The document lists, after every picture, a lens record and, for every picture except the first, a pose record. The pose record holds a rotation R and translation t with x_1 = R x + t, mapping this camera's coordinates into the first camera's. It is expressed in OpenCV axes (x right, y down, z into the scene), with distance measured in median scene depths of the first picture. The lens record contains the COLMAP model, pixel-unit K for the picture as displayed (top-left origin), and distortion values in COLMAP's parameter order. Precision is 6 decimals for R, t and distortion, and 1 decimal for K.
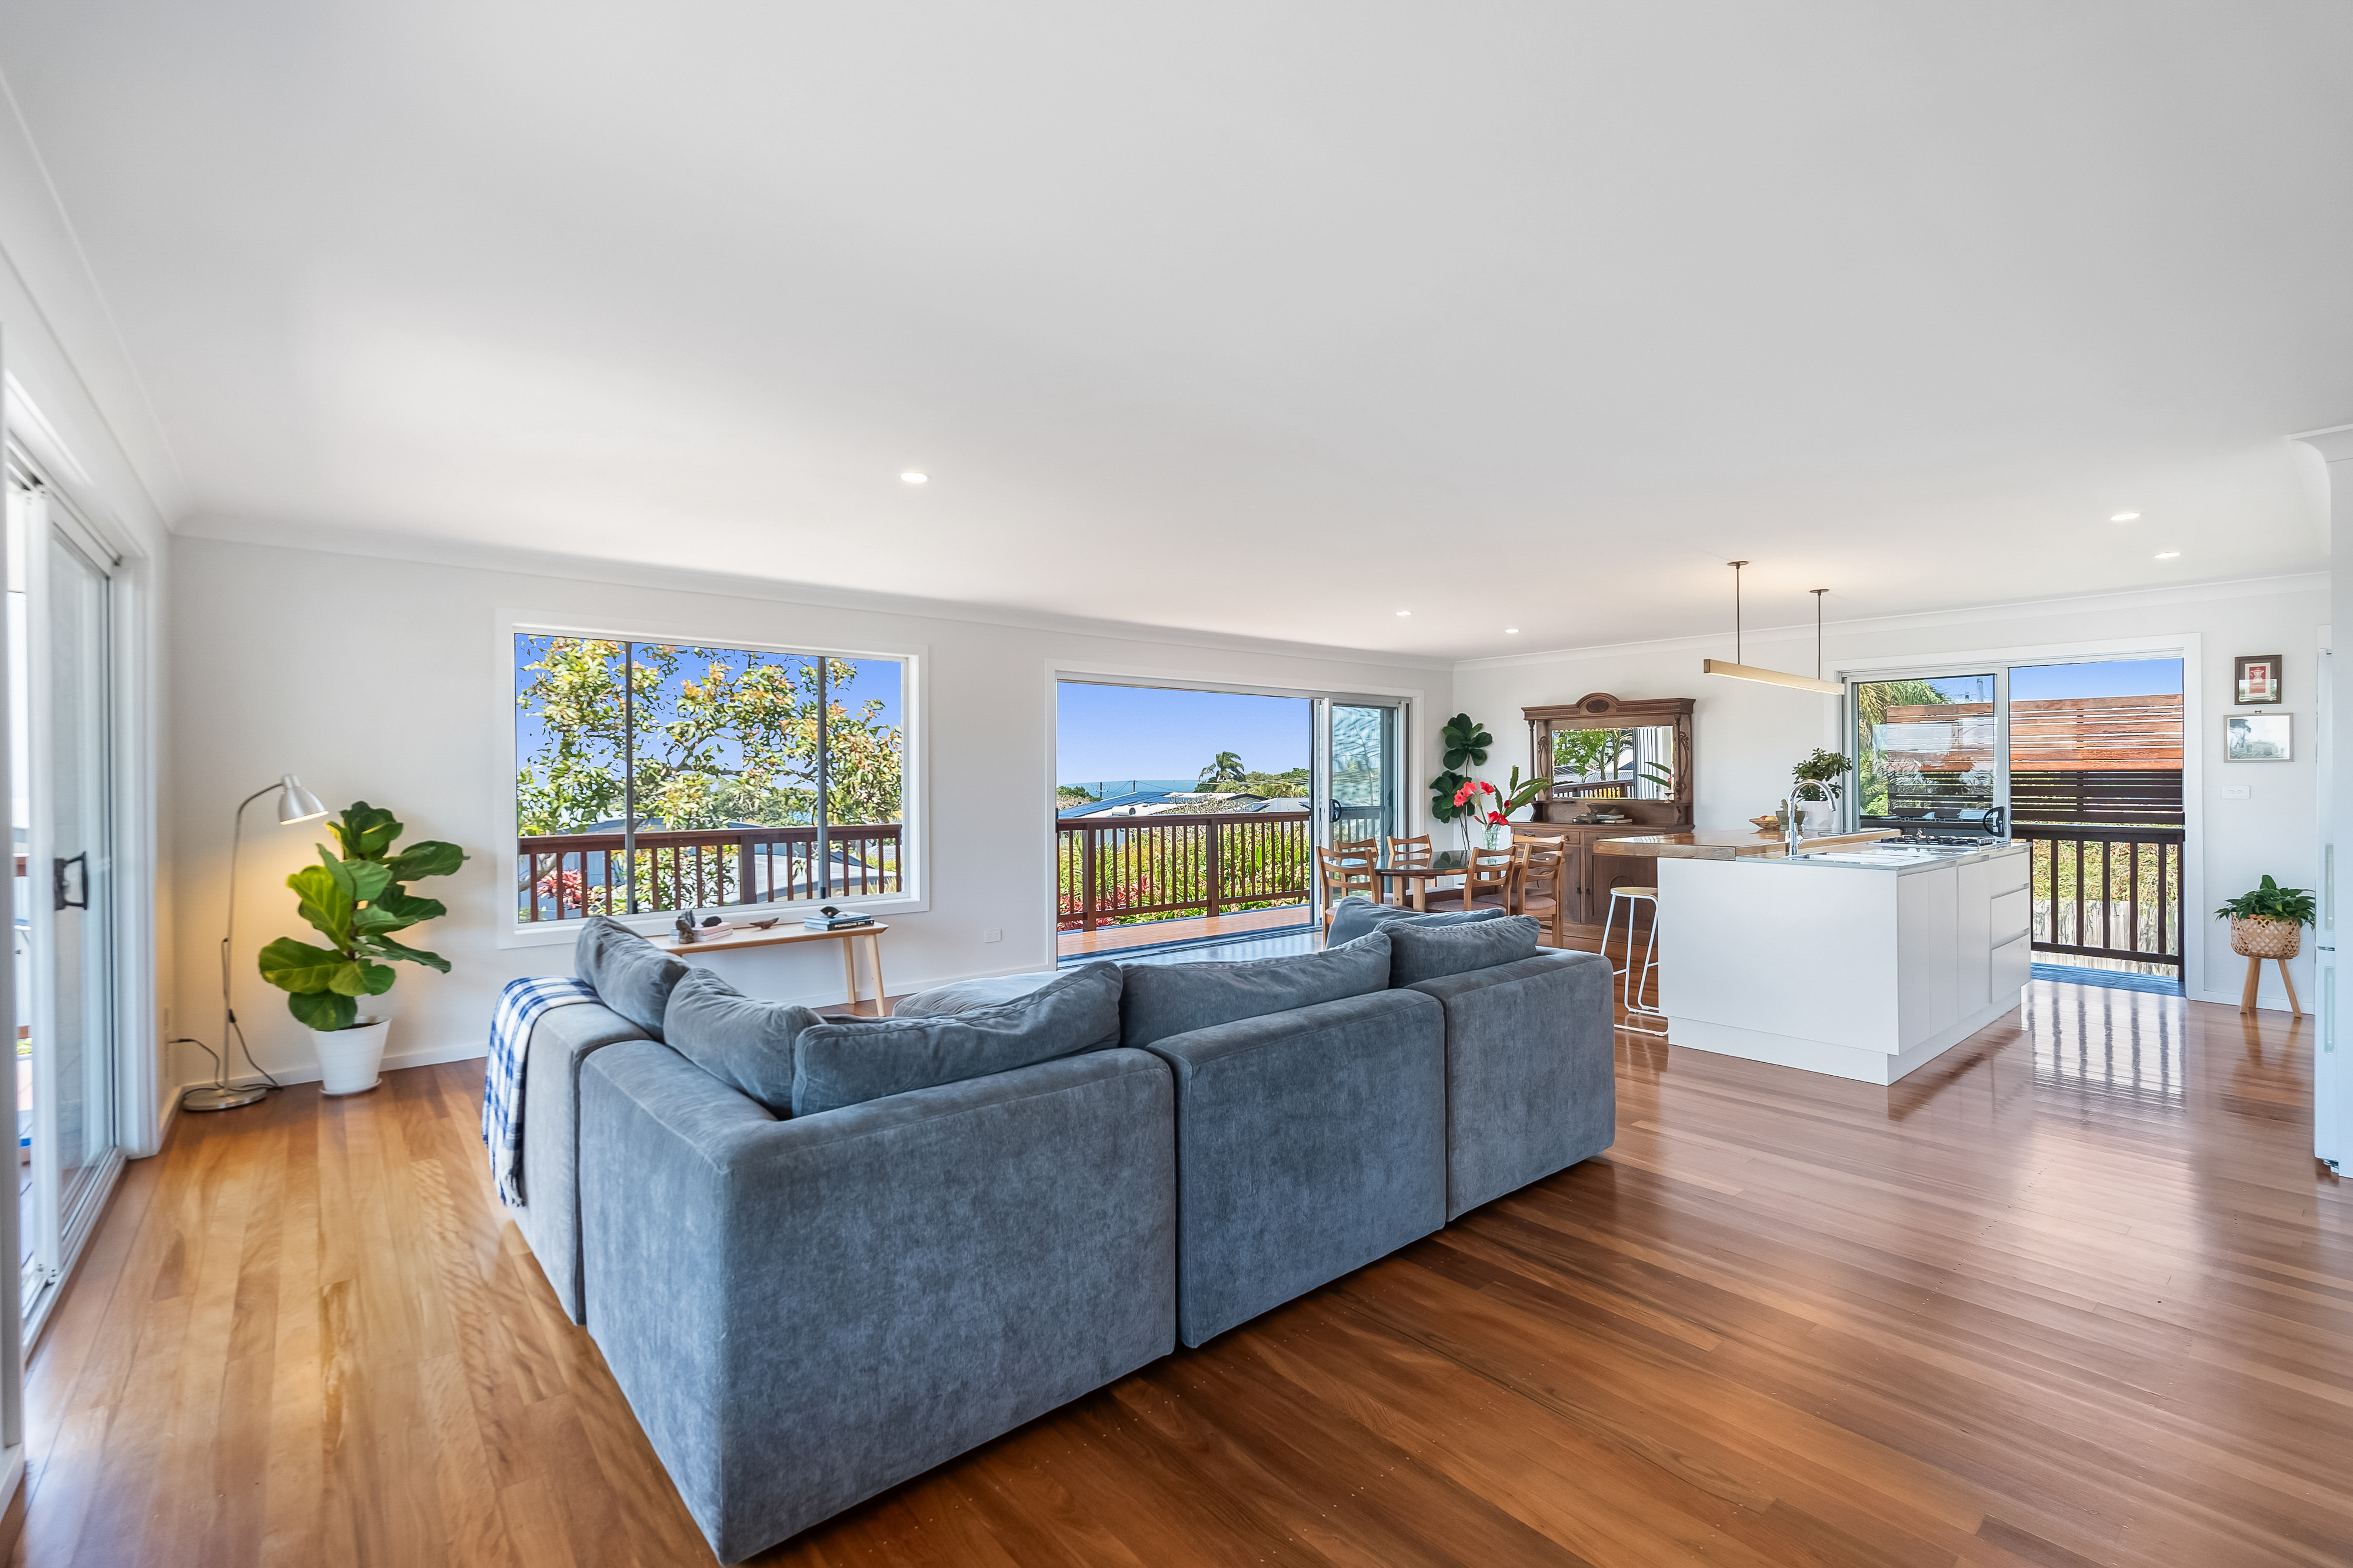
lens RADIAL K [[1025.4, 0, 1169.8], [0, 1025.4, 773.0], [0, 0, 1]] dist [-0.003209, 0.000032]
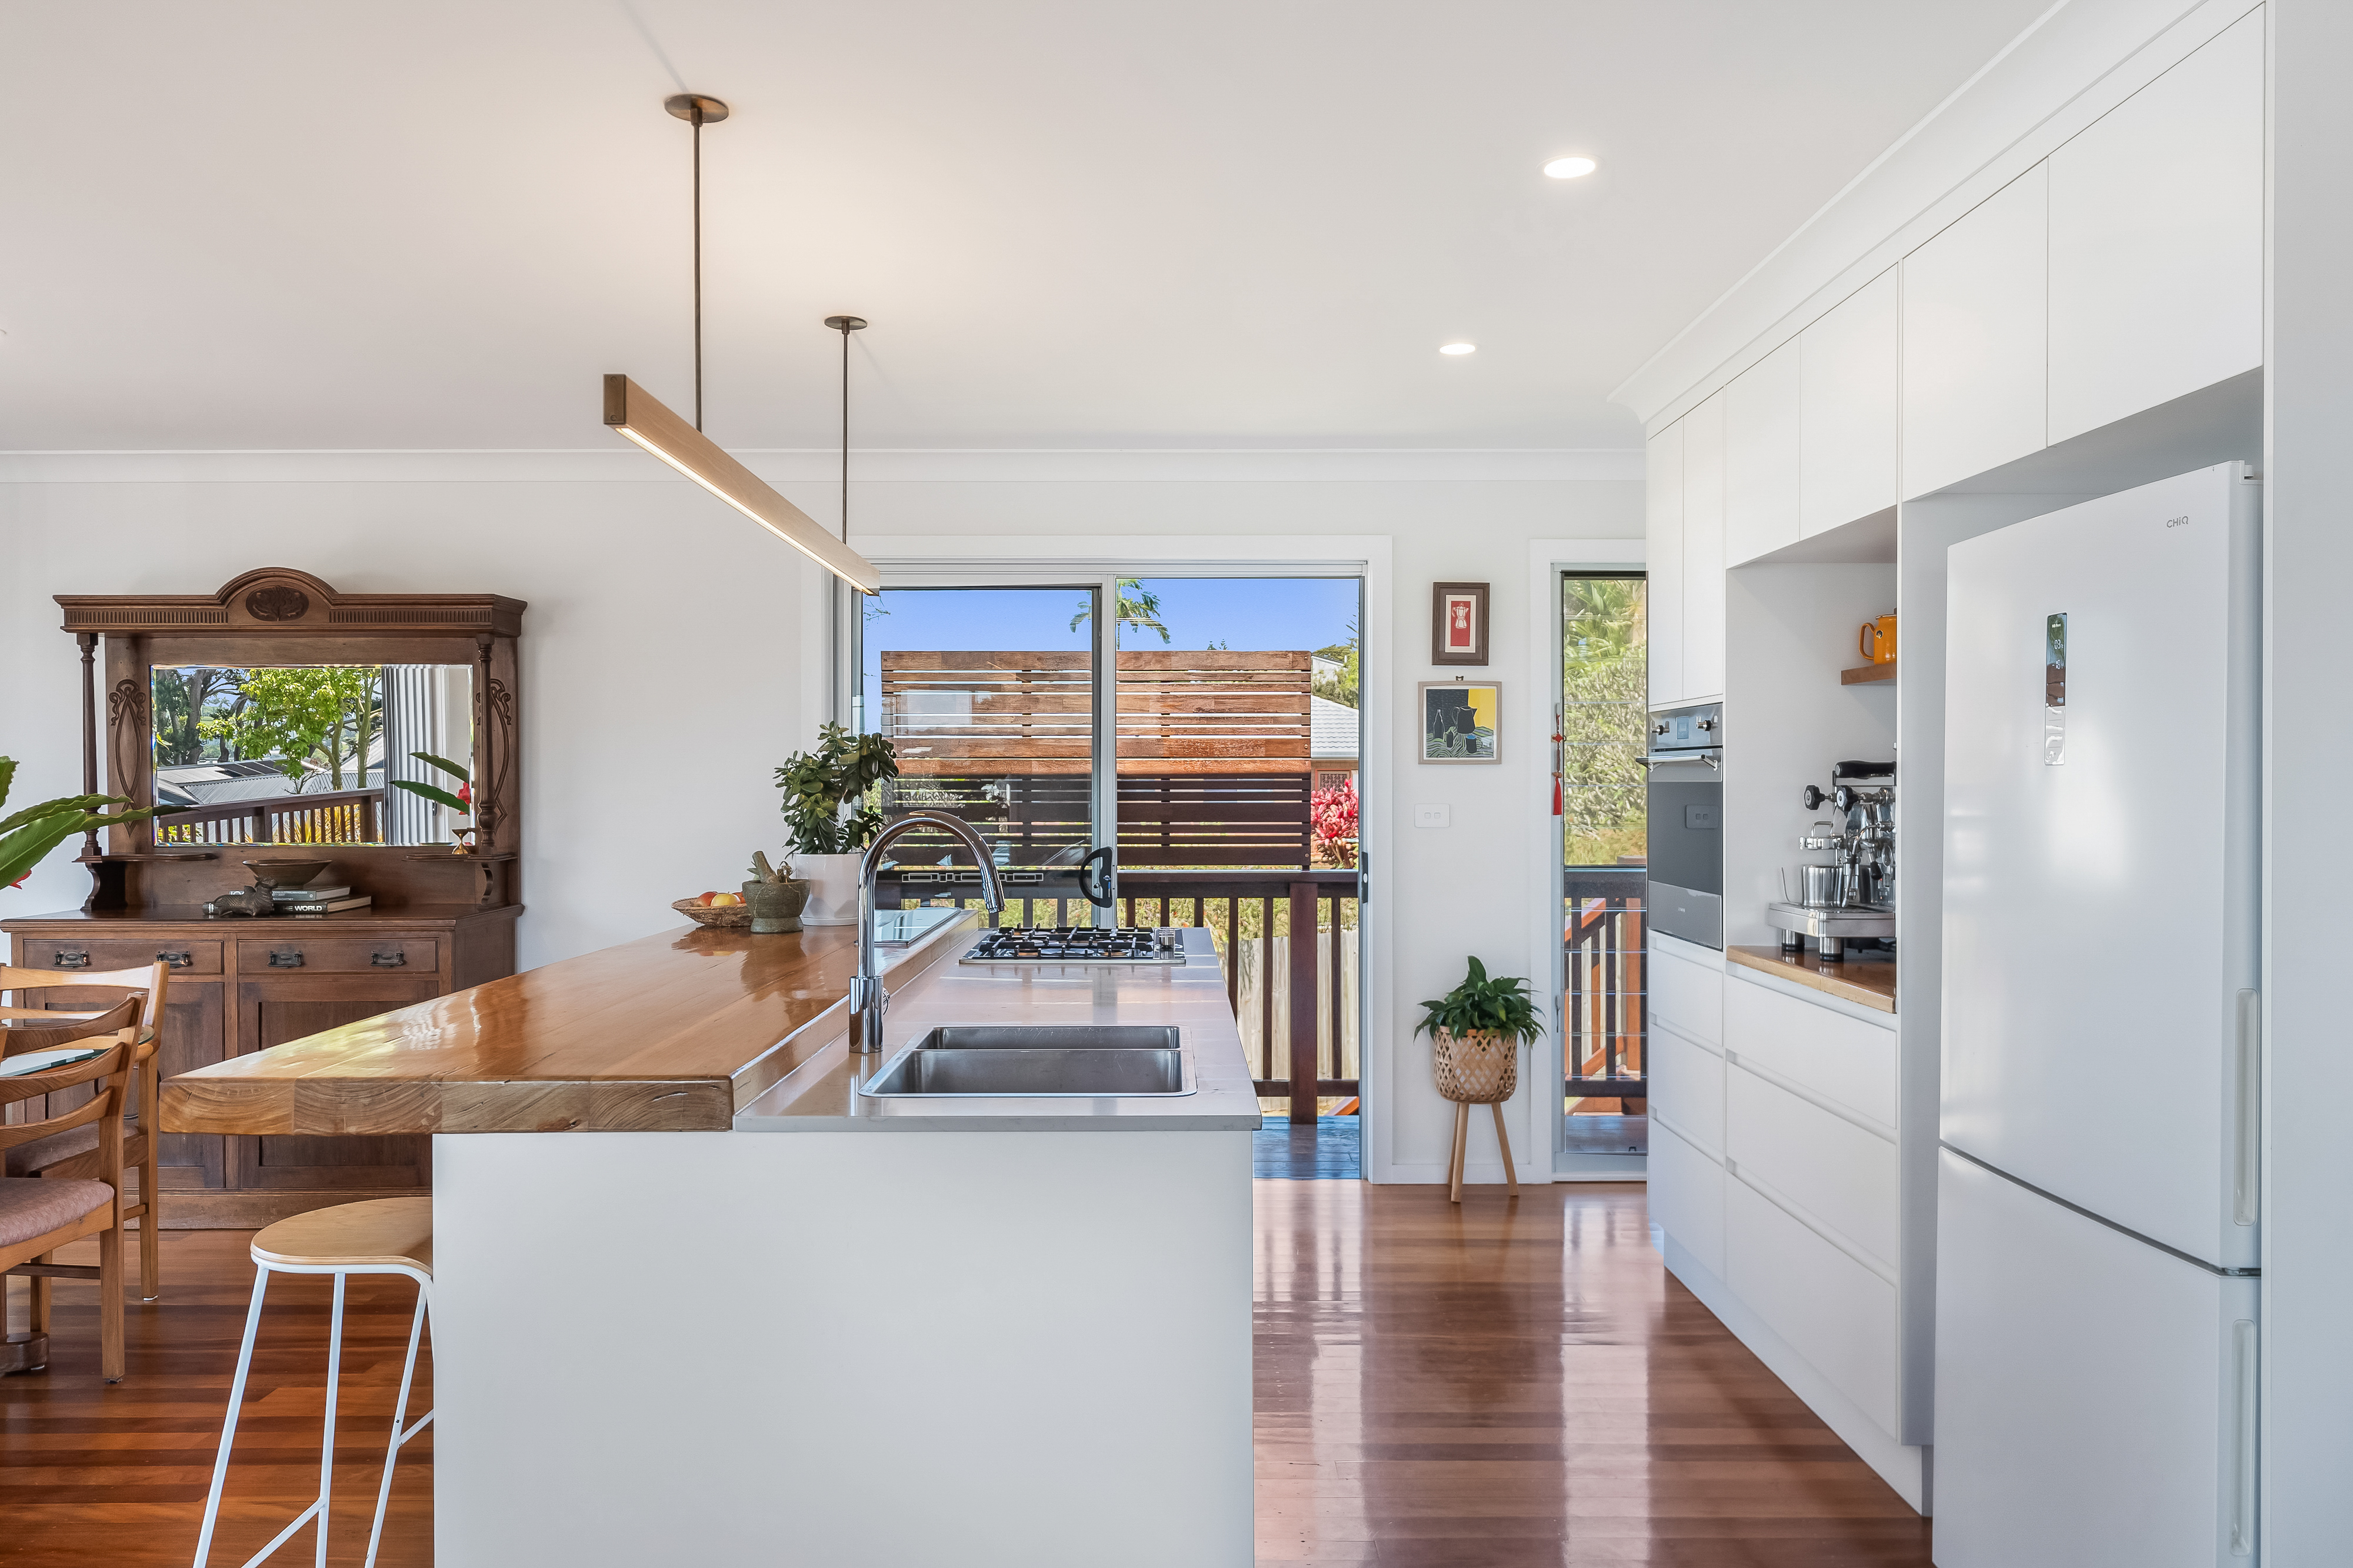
lens RADIAL K [[1602.8, 0, 1173.8], [0, 1602.8, 789.6], [0, 0, 1]] dist [0.005948, -0.000494]
pose [[0.642219, -0.004801, 0.766506, 0.183344], [-0.002831, 0.999959, 0.008635, -0.002657], [-0.766516, -0.007716, 0.642179, 0.382038]]
